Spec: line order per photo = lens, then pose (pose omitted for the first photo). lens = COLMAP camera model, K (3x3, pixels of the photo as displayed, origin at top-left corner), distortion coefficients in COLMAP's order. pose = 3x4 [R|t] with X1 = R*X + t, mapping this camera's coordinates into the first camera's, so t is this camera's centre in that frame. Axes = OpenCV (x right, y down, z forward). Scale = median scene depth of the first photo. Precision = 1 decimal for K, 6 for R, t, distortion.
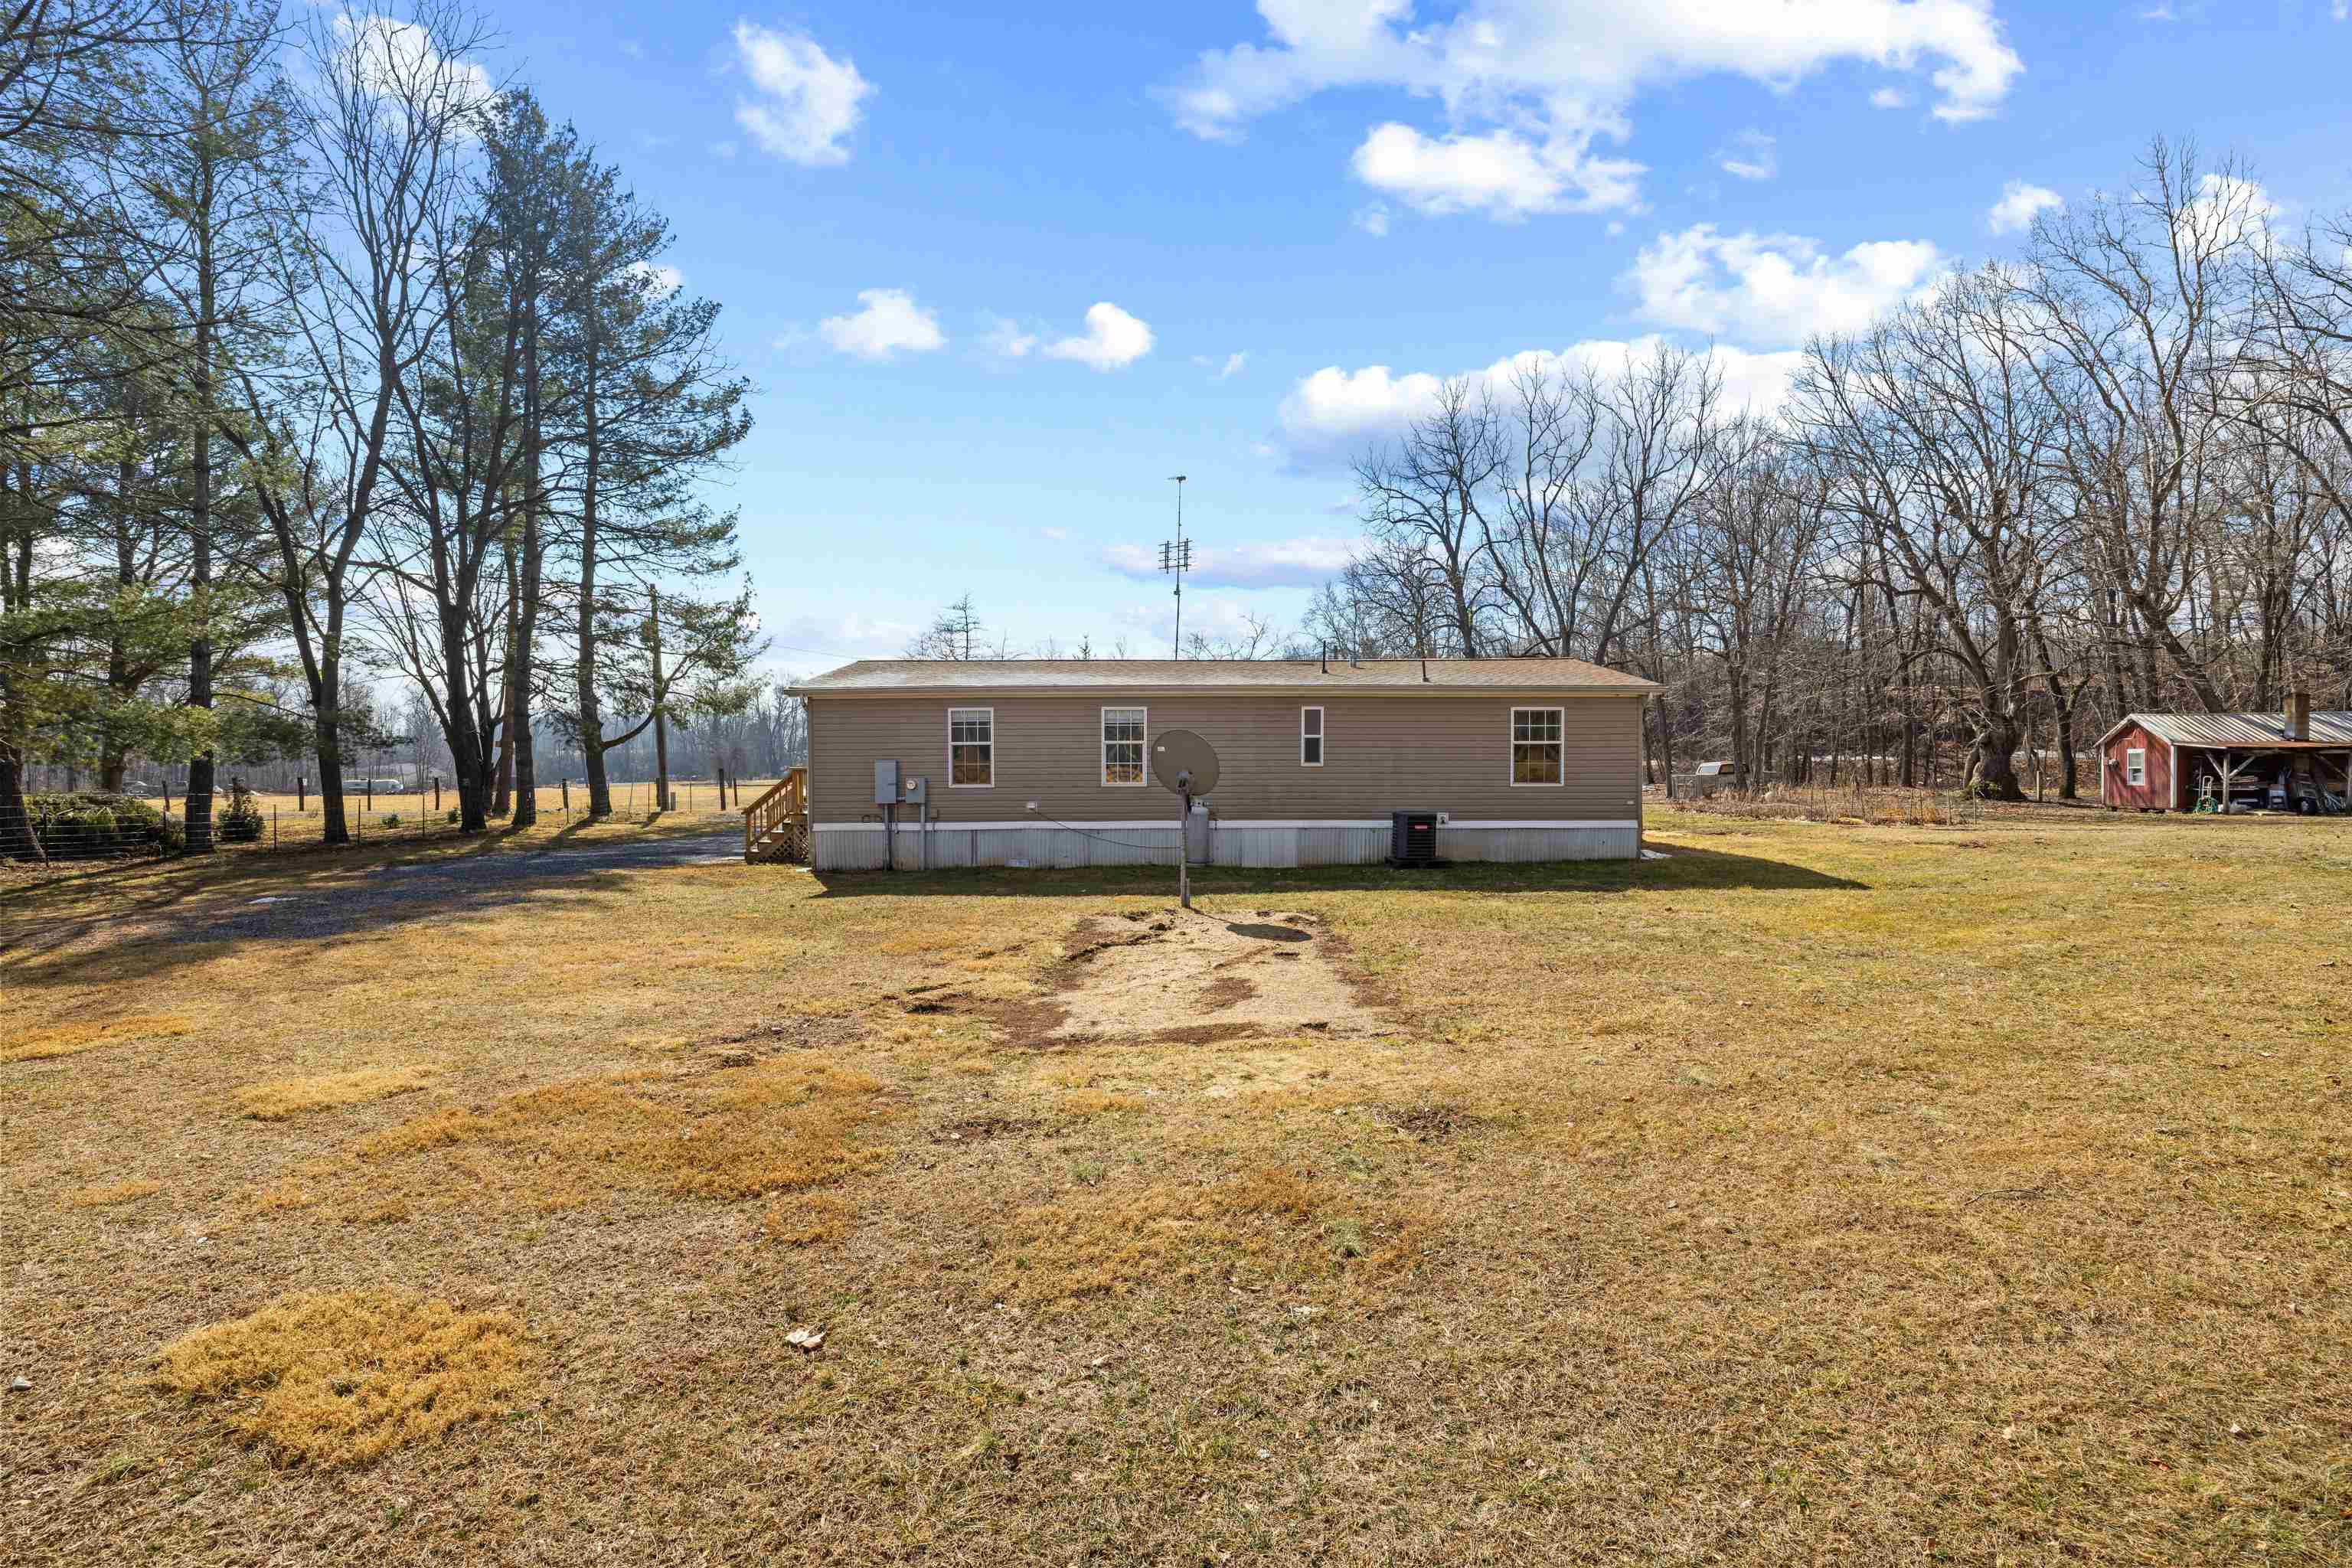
lens RADIAL K [[1051.9, 0, 1176.1], [0, 1051.9, 783.3], [0, 0, 1]] dist [-0.003777, 0.000642]
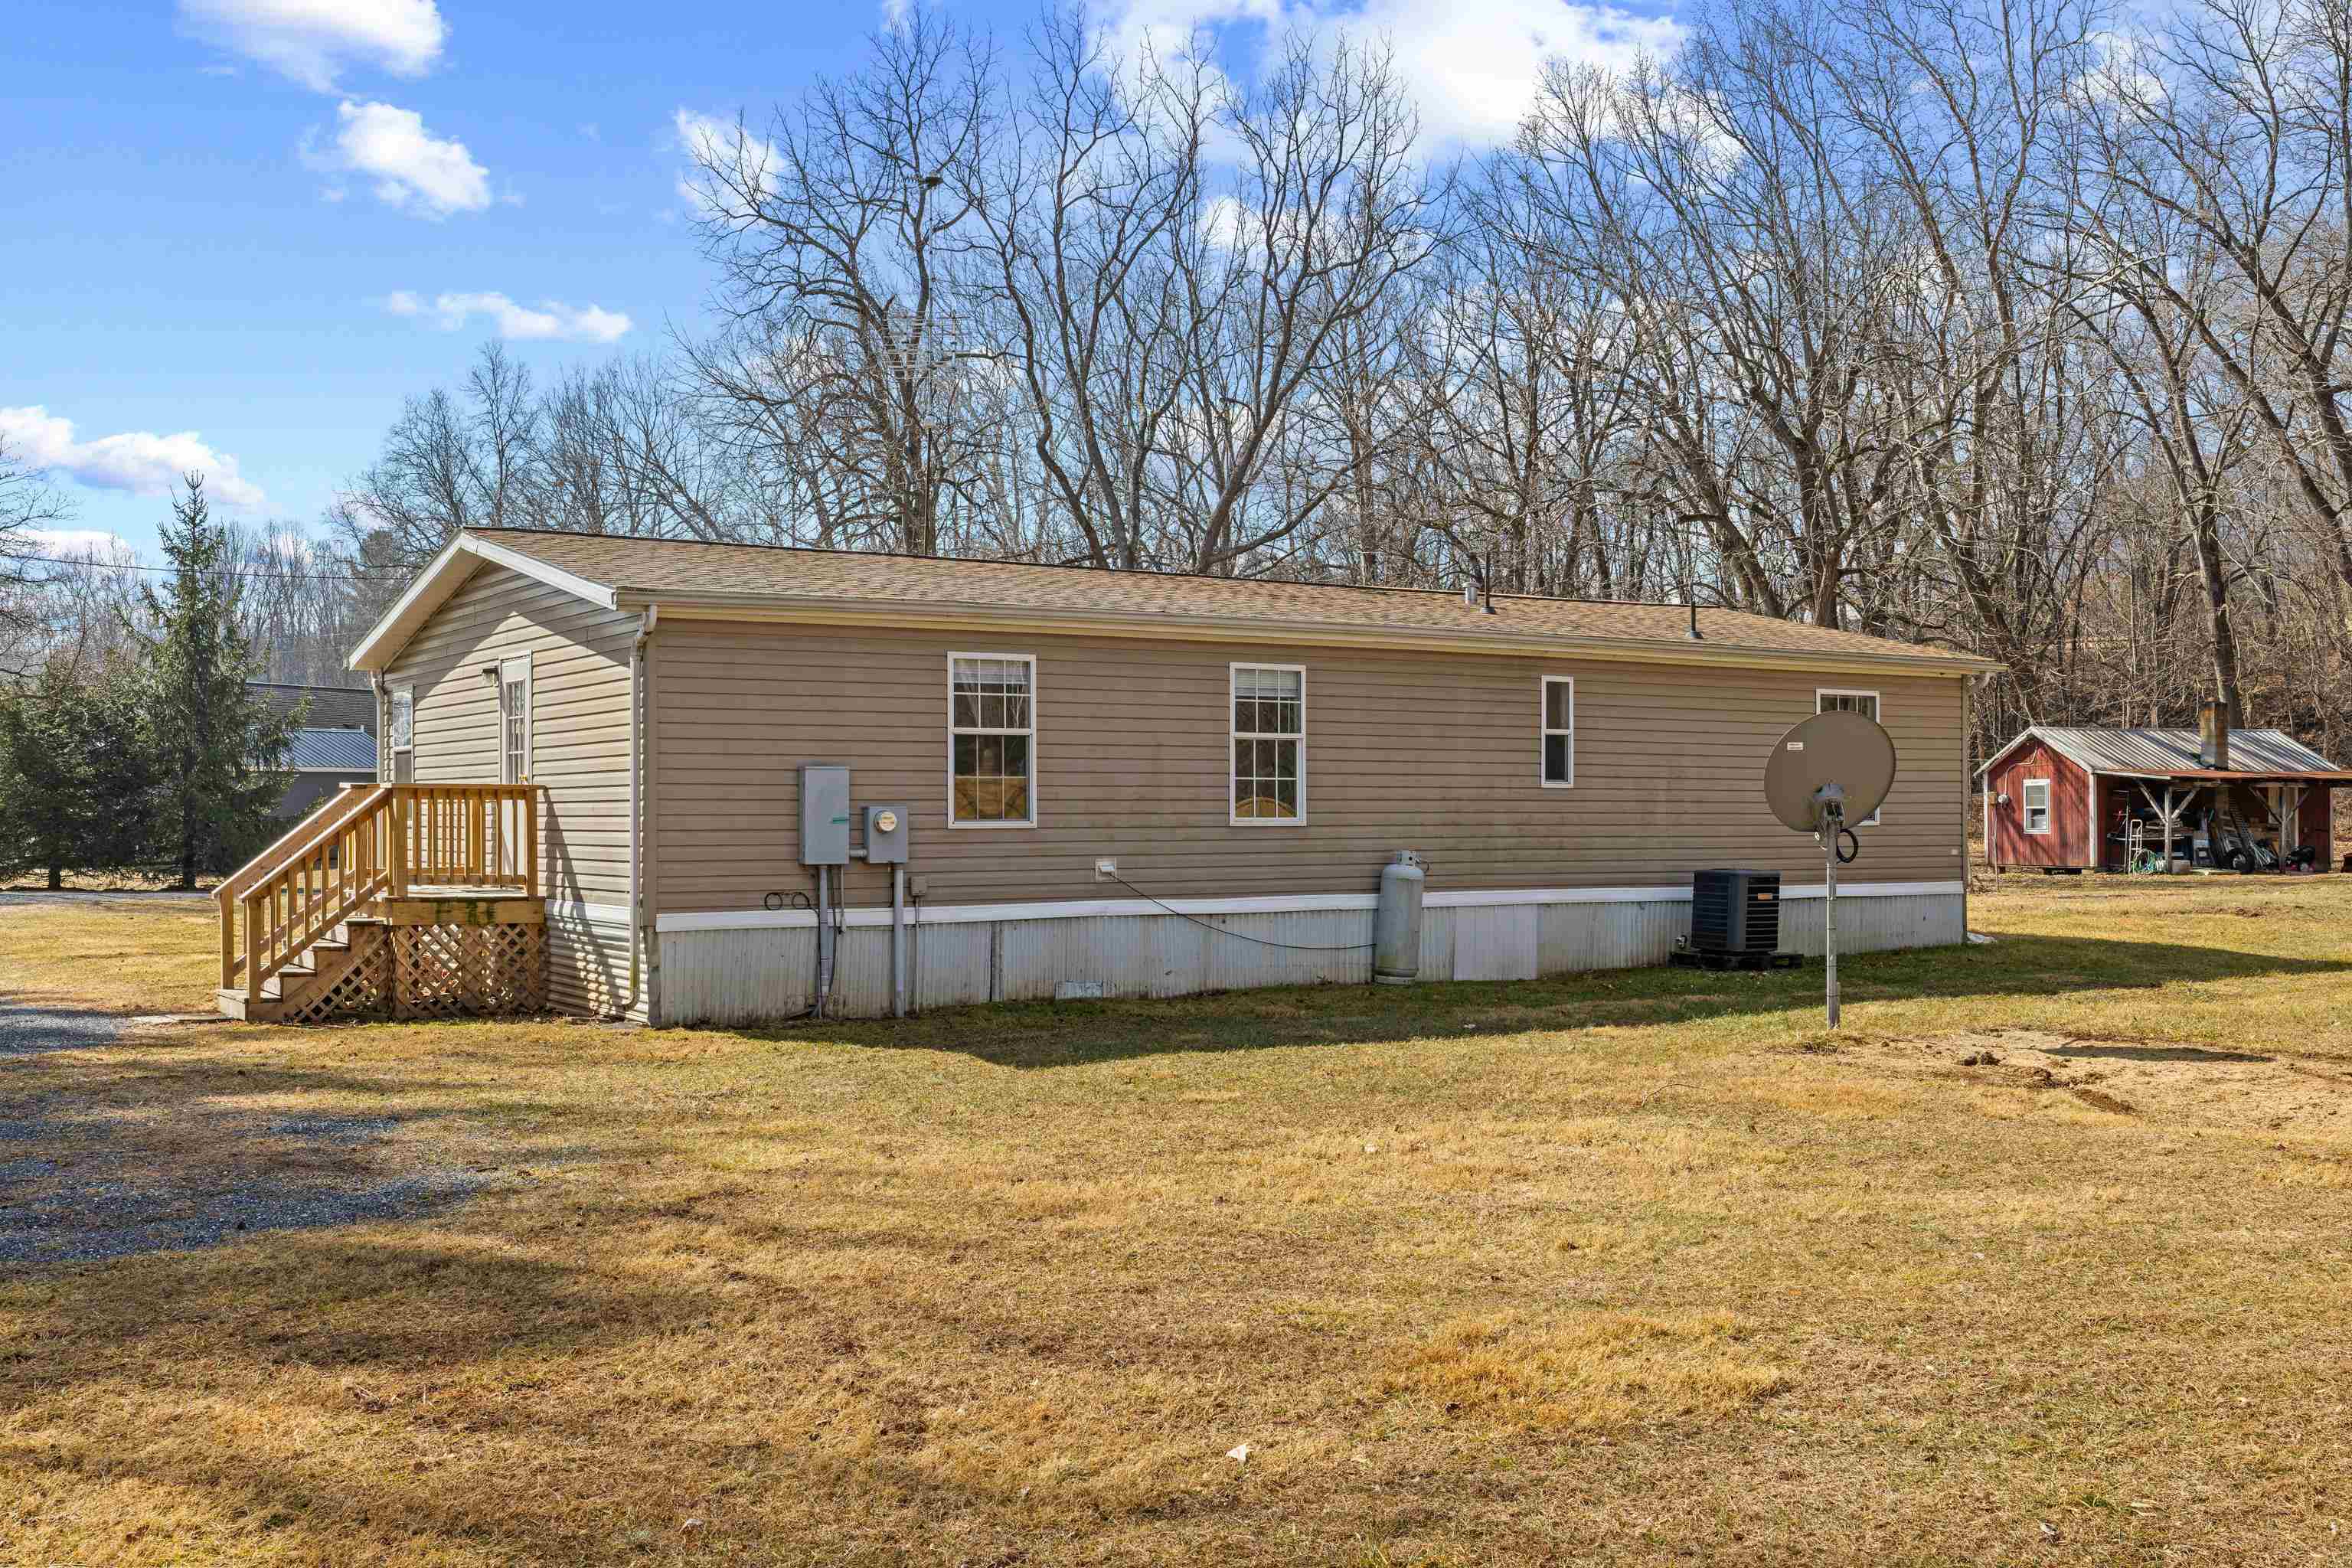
lens RADIAL K [[2283.1, 0, 1174.7], [0, 2283.1, 812.9], [0, 0, 1]] dist [0.004632, 0.000000]
pose [[0.850436, 0.002305, 0.526073, -0.644036], [0.005966, 0.999884, -0.014025, 0.011640], [-0.526044, 0.015066, 0.850324, 0.117531]]
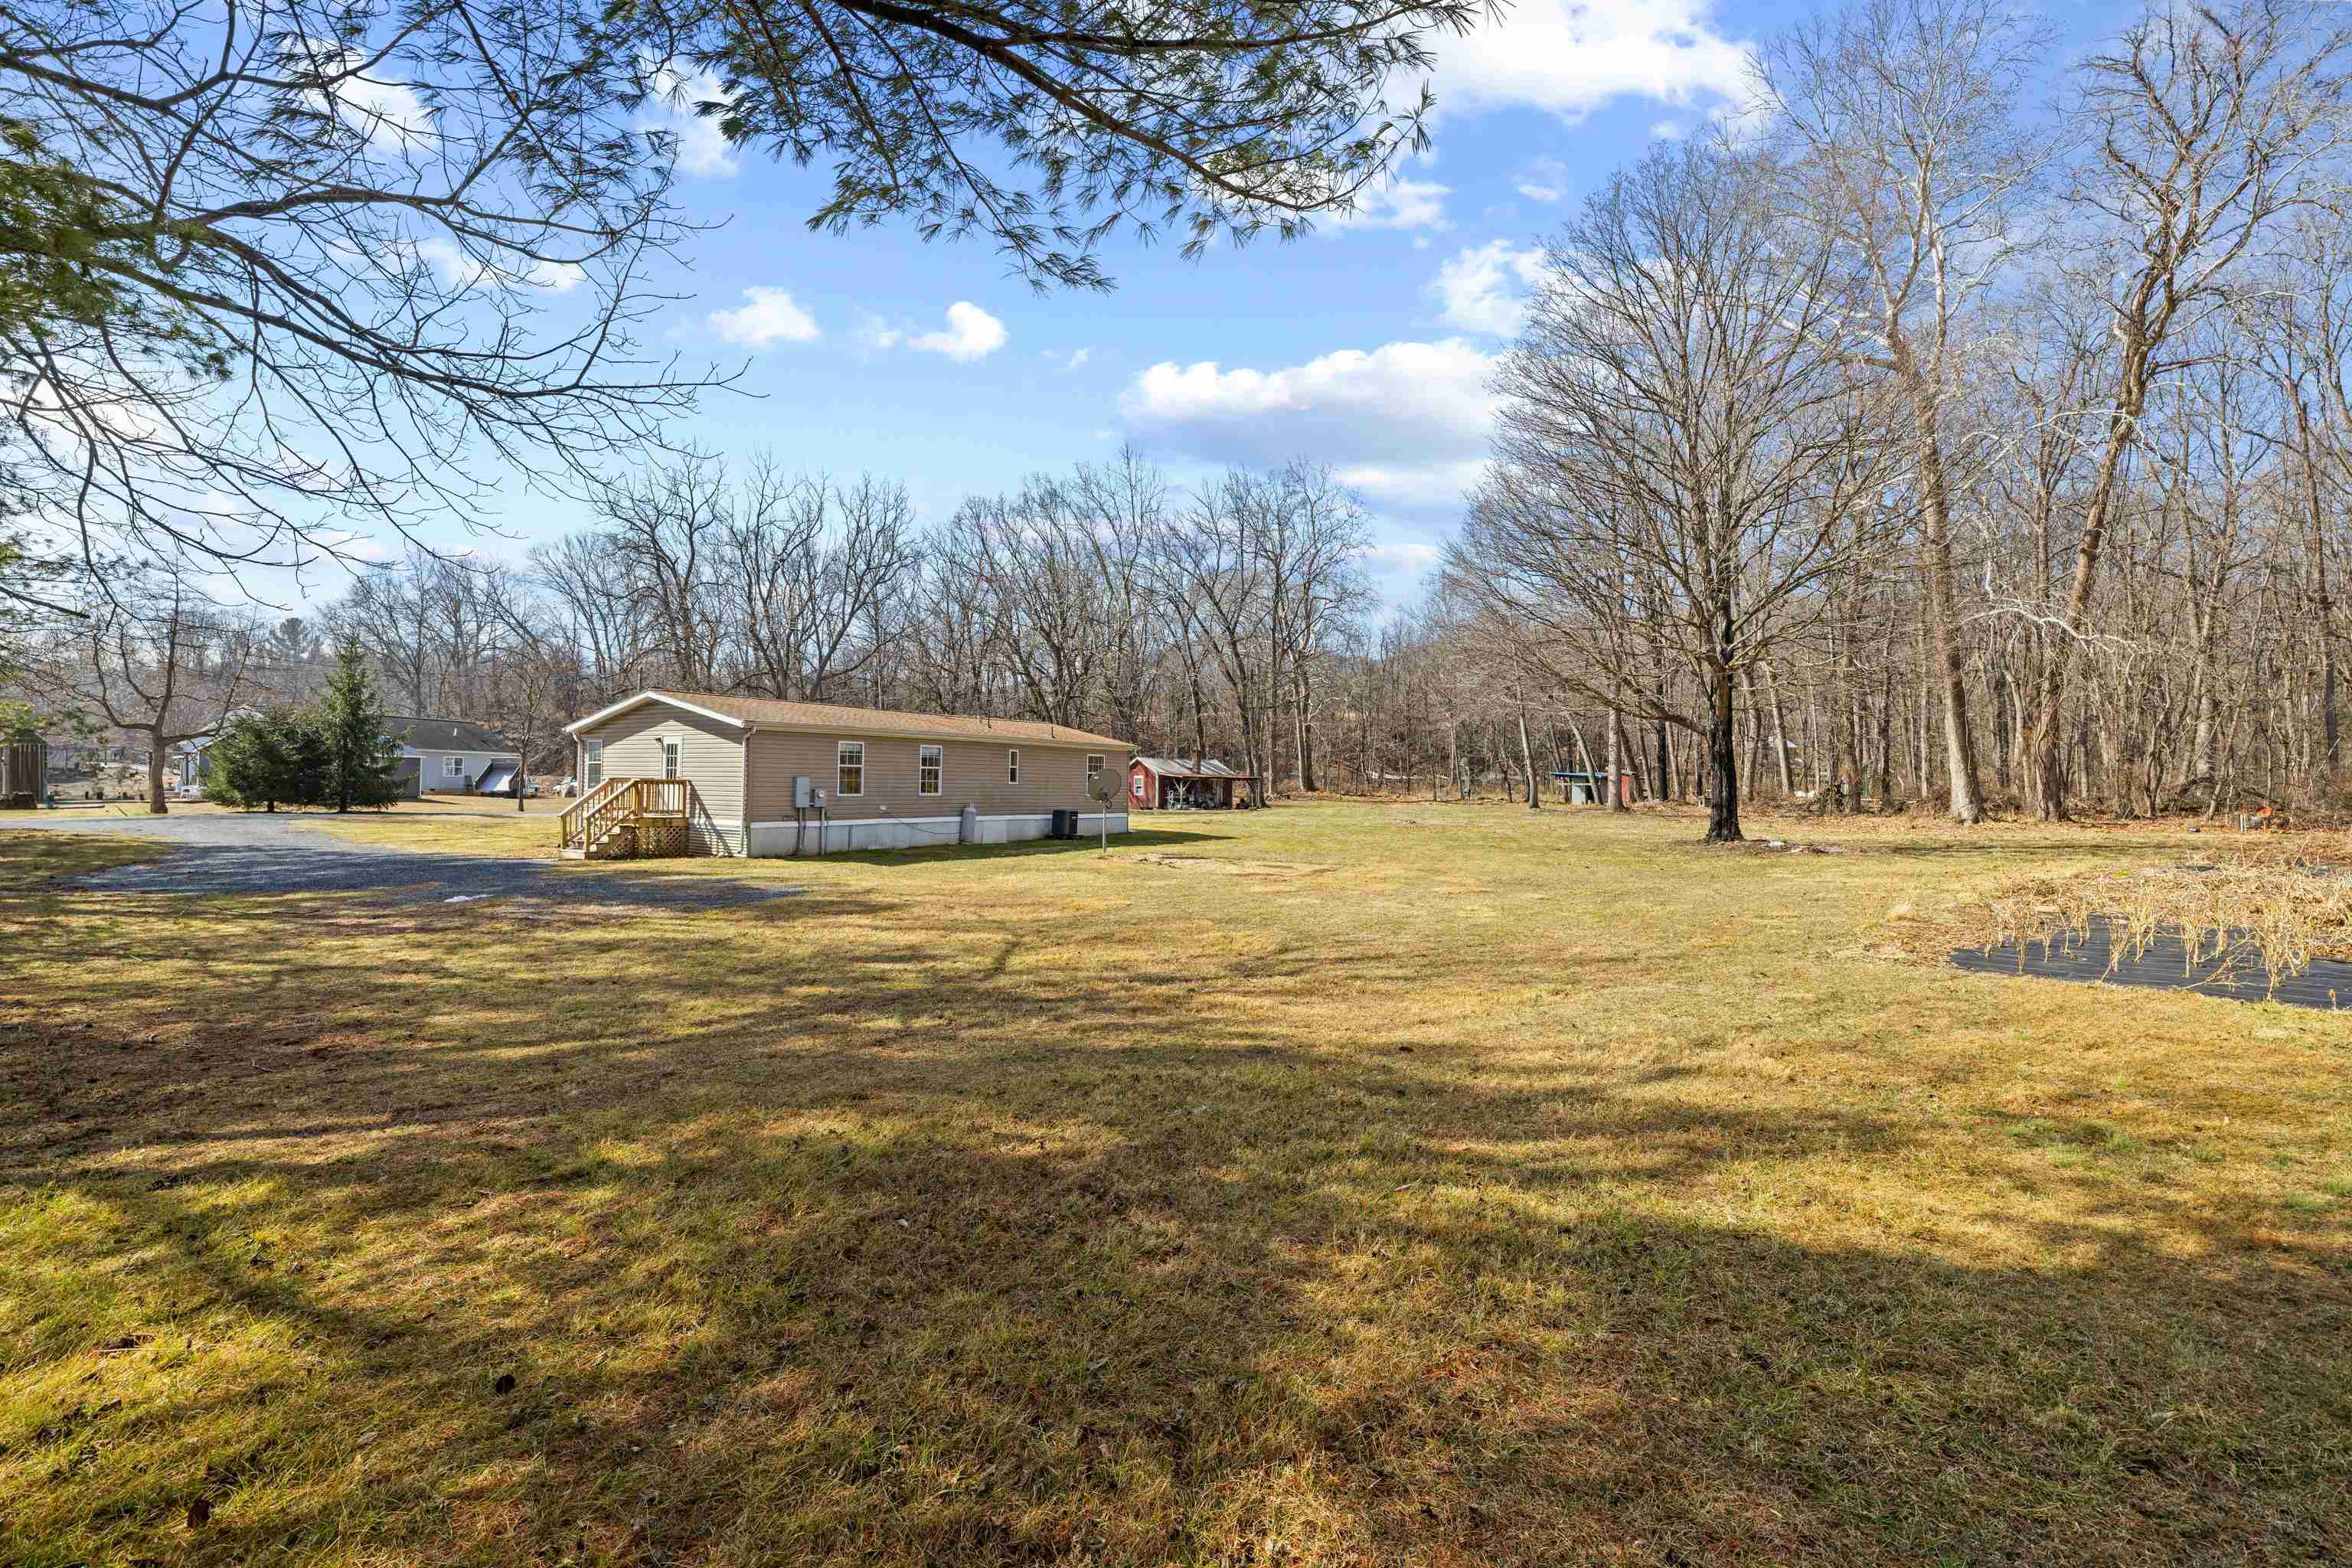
lens RADIAL K [[1012.8, 0, 1184.1], [0, 1012.8, 778.1], [0, 0, 1]] dist [0.007158, -0.000599]
pose [[0.564707, 0.016396, 0.825128, -1.085622], [-0.006119, 0.999858, -0.015680, -0.001659], [-0.825269, 0.003806, 0.564727, -0.171574]]
